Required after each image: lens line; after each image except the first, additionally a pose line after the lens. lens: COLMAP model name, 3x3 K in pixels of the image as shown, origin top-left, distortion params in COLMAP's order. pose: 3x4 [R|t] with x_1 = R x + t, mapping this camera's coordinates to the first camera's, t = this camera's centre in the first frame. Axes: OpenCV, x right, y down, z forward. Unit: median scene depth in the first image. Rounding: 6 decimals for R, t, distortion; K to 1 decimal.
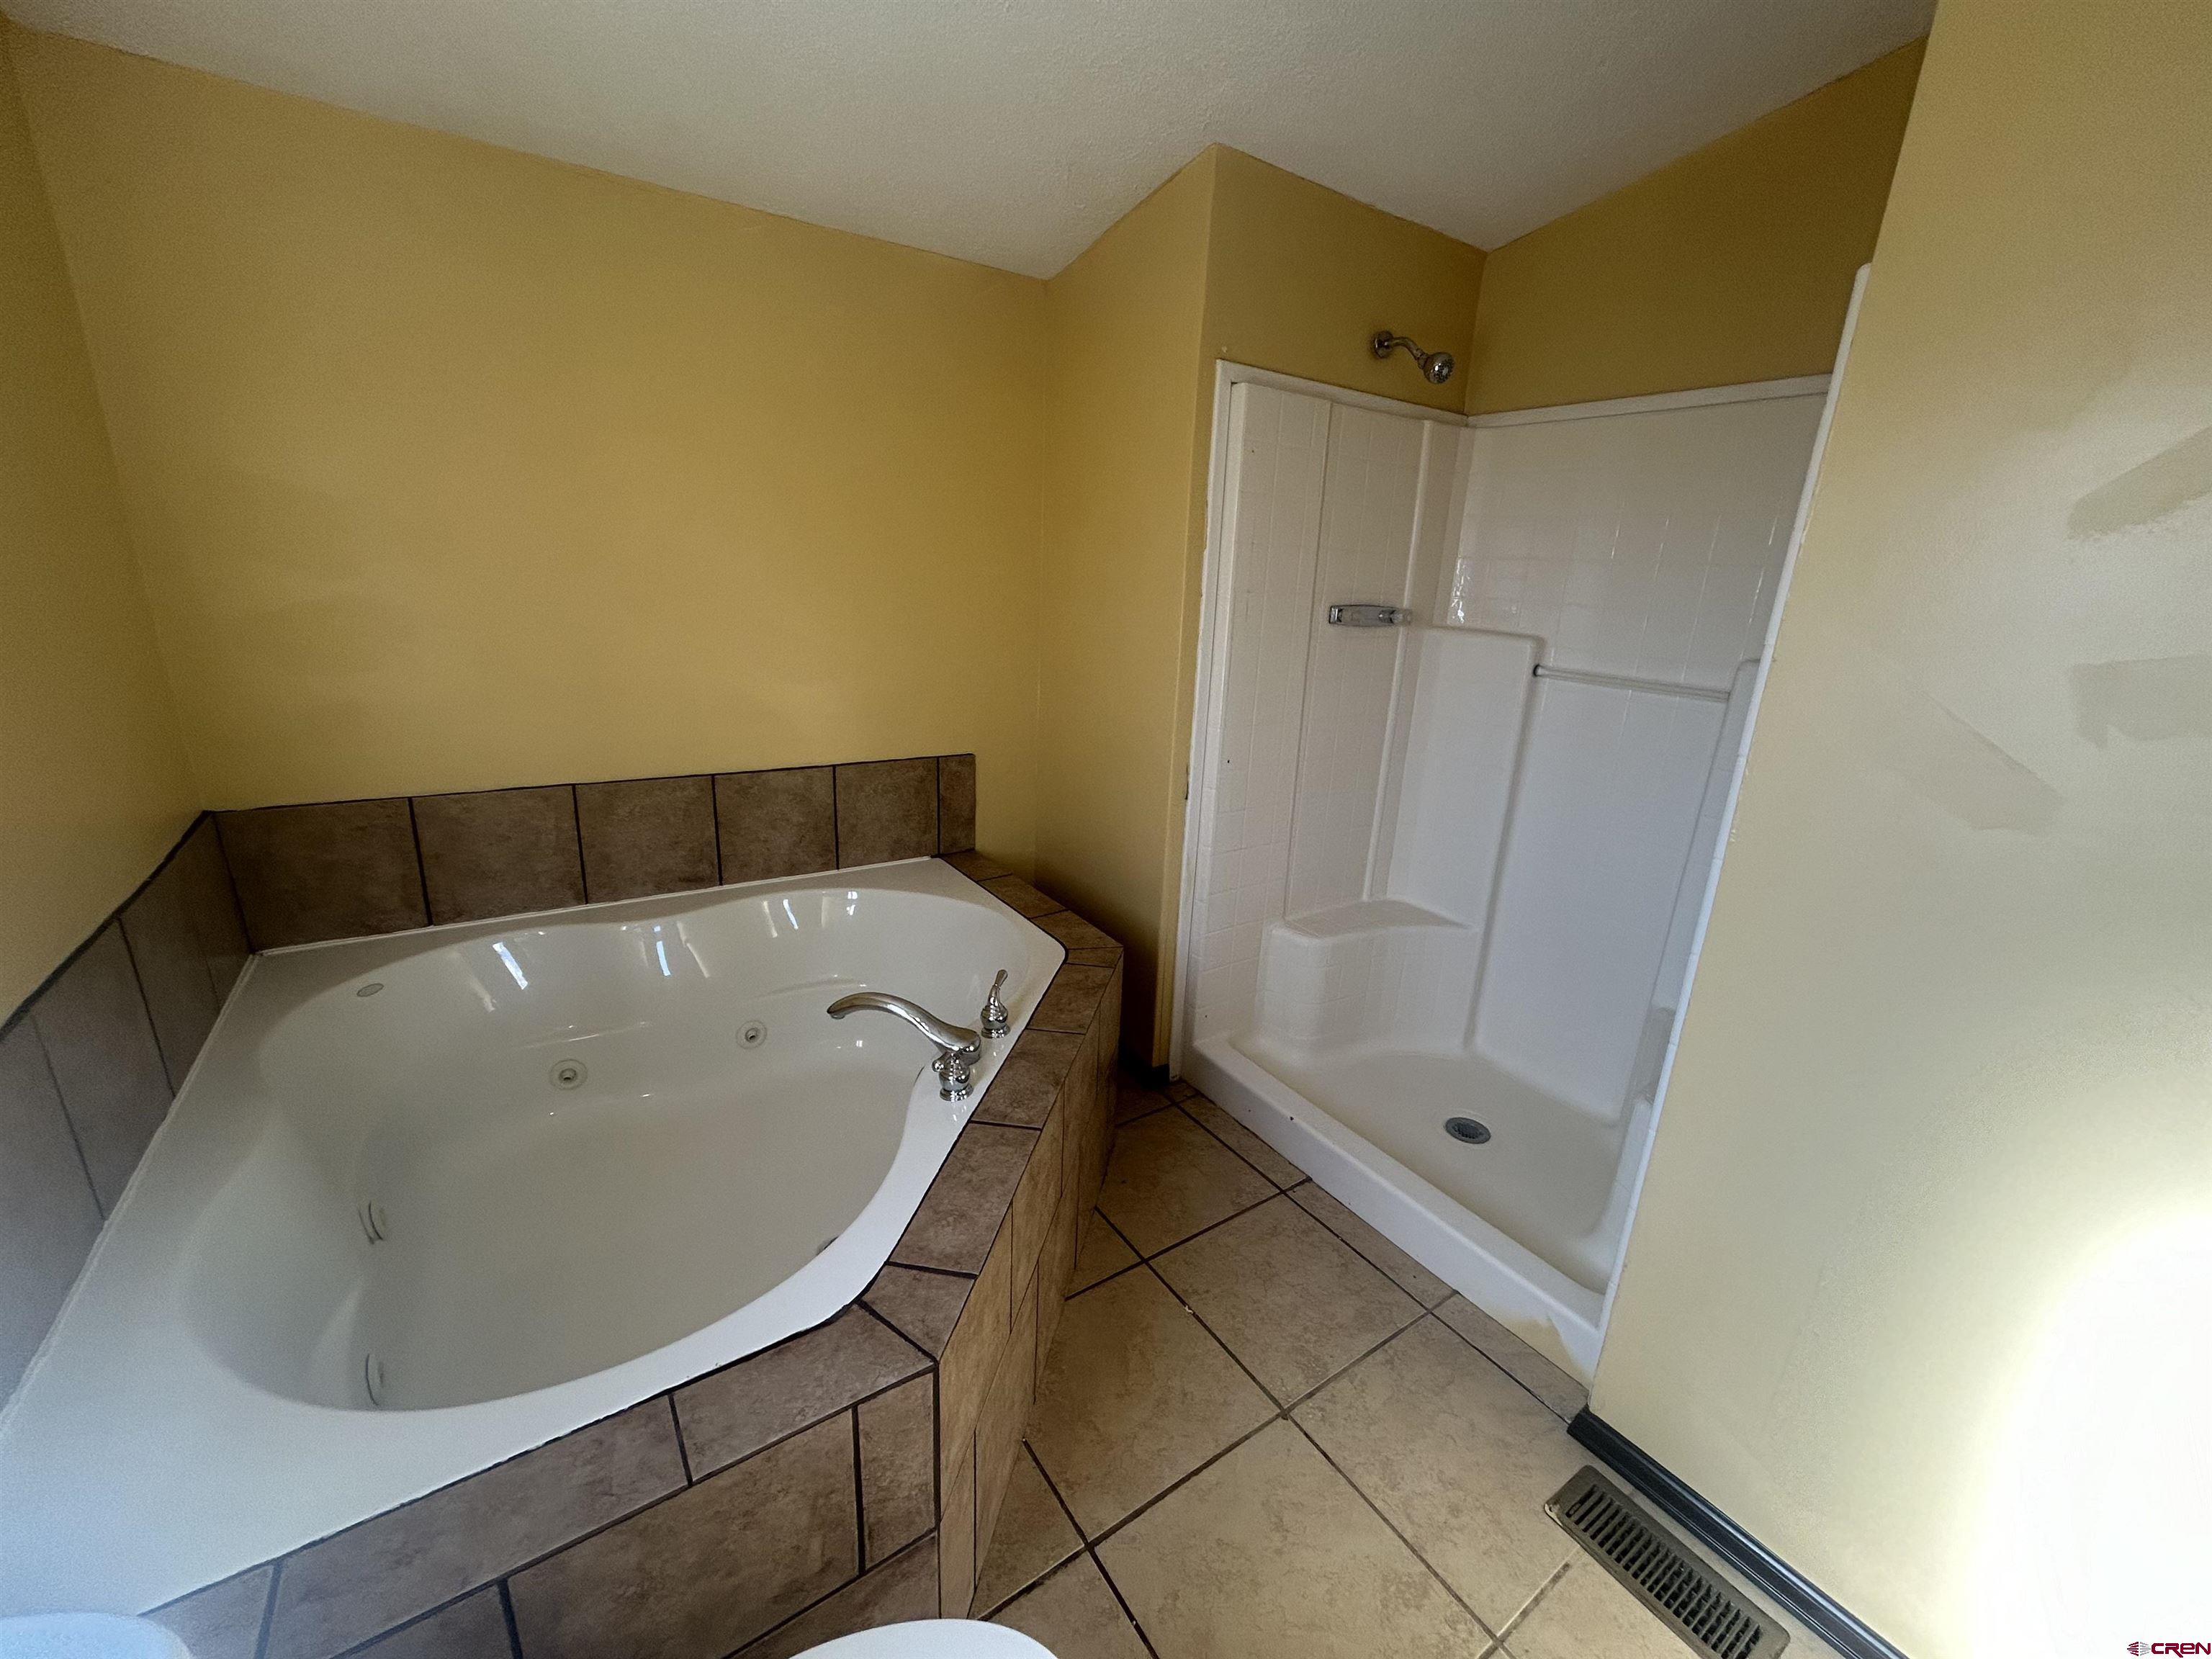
lens RADIAL K [[865.5, 0, 1113.5], [0, 865.5, 837.7], [0, 0, 1]] dist [-0.005240, -0.000084]
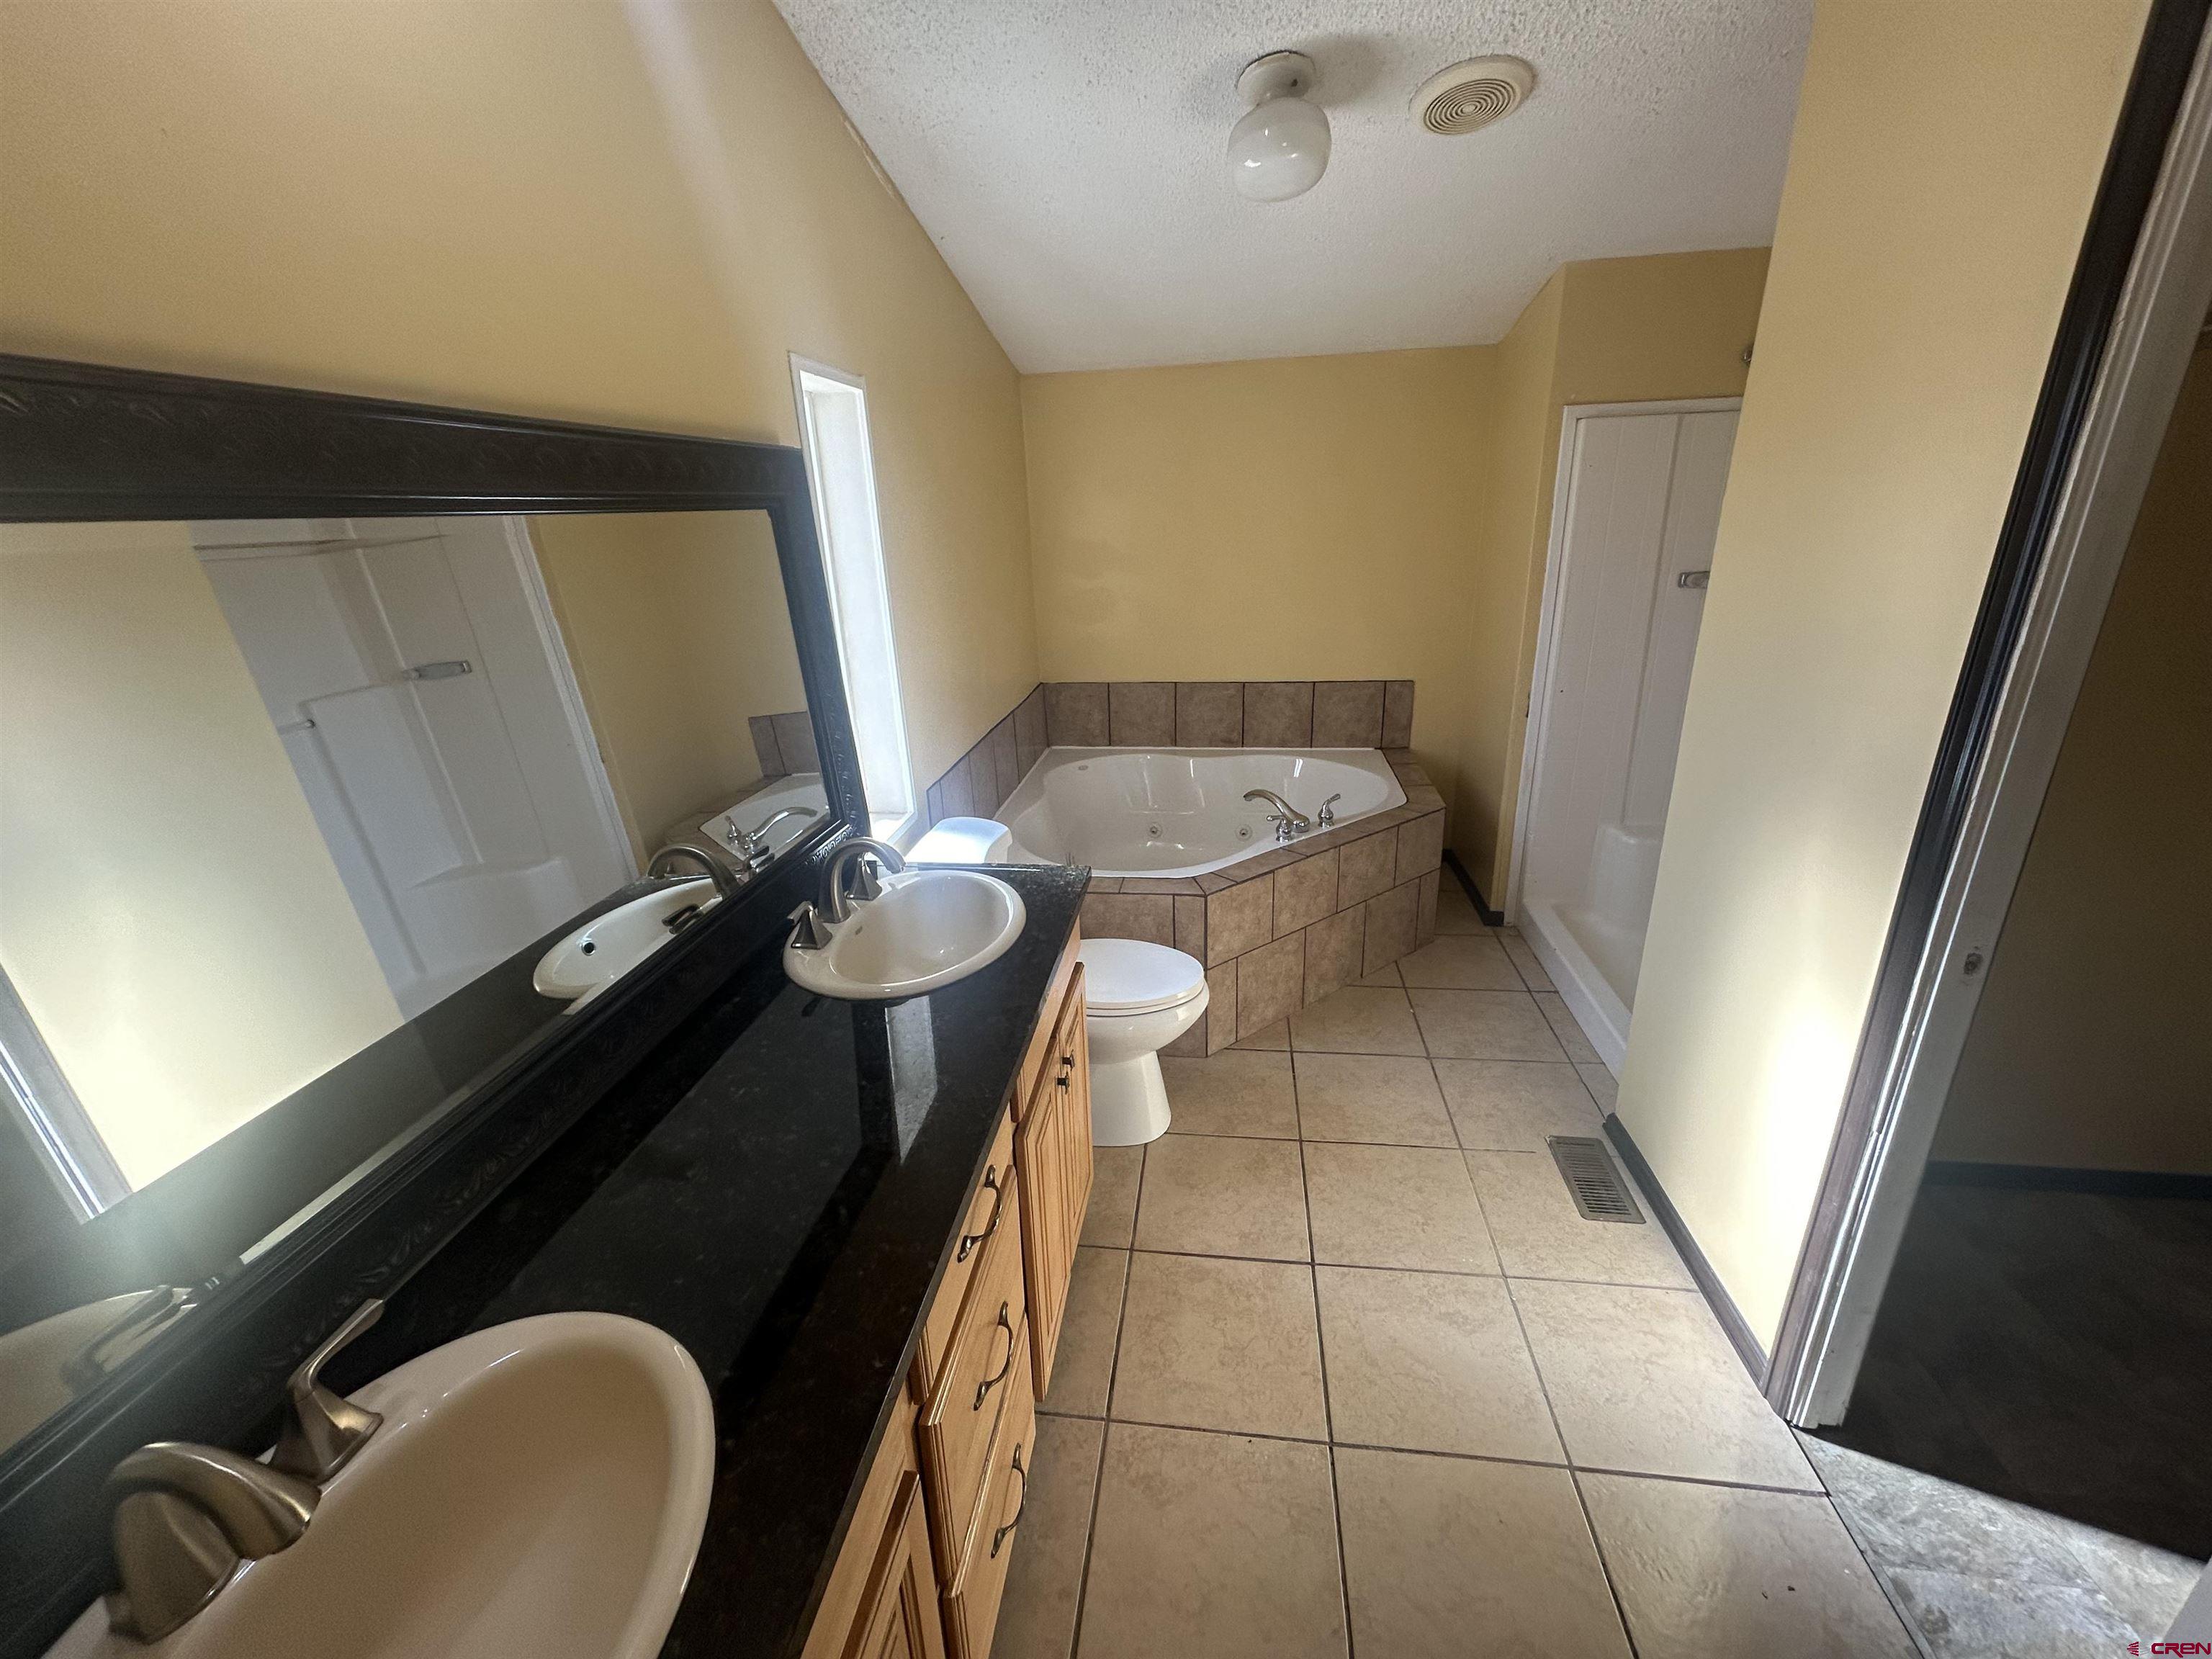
lens RADIAL K [[883.2, 0, 1107.9], [0, 883.2, 829.9], [0, 0, 1]] dist [0.002129, -0.000372]
pose [[0.737818, 0.158537, -0.656118, 0.574584], [-0.126331, 0.987284, 0.096494, 0.087825], [0.663073, 0.011693, 0.748464, -0.537679]]
